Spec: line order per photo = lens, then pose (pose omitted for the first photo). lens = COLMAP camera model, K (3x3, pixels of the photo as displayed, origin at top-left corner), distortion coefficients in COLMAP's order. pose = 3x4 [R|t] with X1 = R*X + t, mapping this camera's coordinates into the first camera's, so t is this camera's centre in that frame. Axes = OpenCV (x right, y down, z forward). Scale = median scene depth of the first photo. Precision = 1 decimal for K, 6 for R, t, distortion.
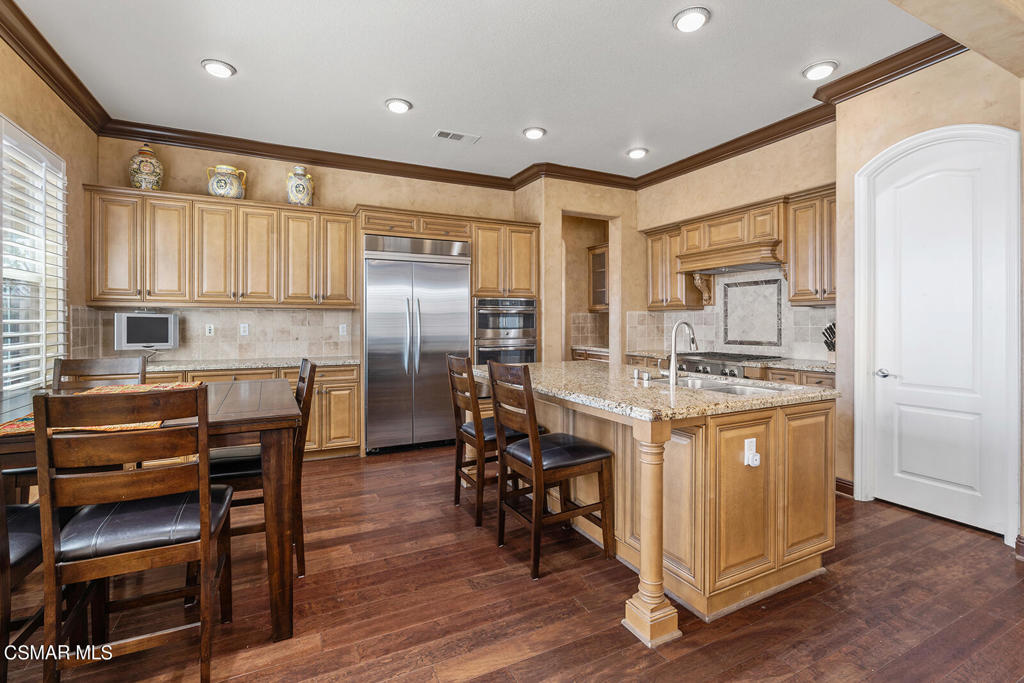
lens RADIAL K [[470.5, 0, 512.1], [0, 470.5, 323.3], [0, 0, 1]] dist [-0.003734, 0.000059]
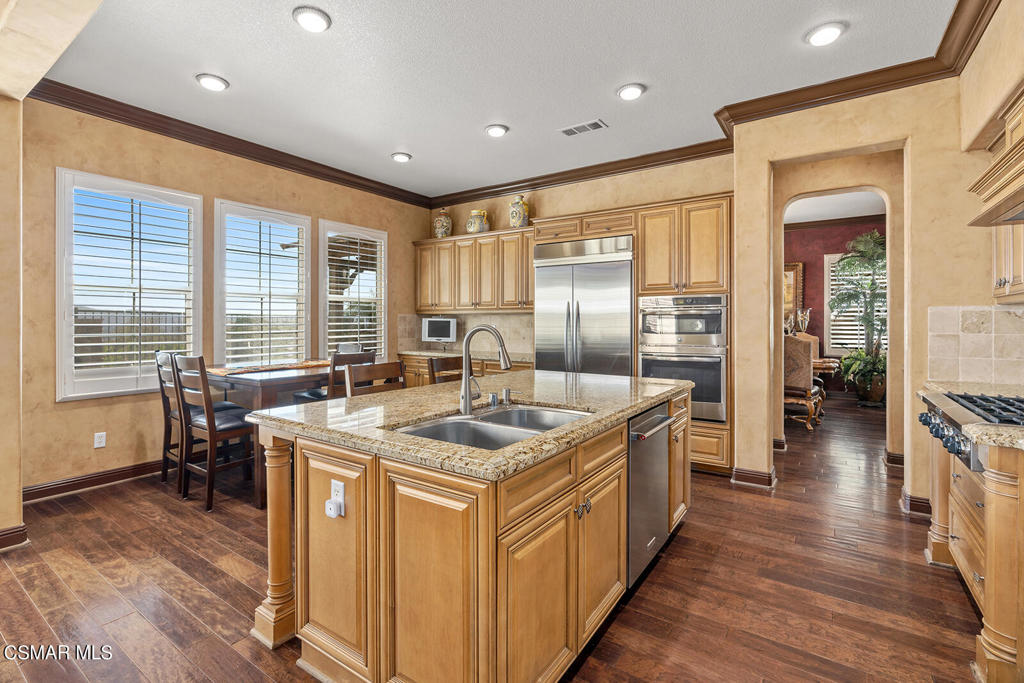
lens RADIAL K [[470.5, 0, 512.1], [0, 470.5, 323.3], [0, 0, 1]] dist [-0.003734, 0.000059]
pose [[0.486621, 0.004155, -0.873603, 0.604441], [-0.003730, 0.999989, 0.002678, -0.008175], [0.873605, 0.001956, 0.486631, 0.397790]]
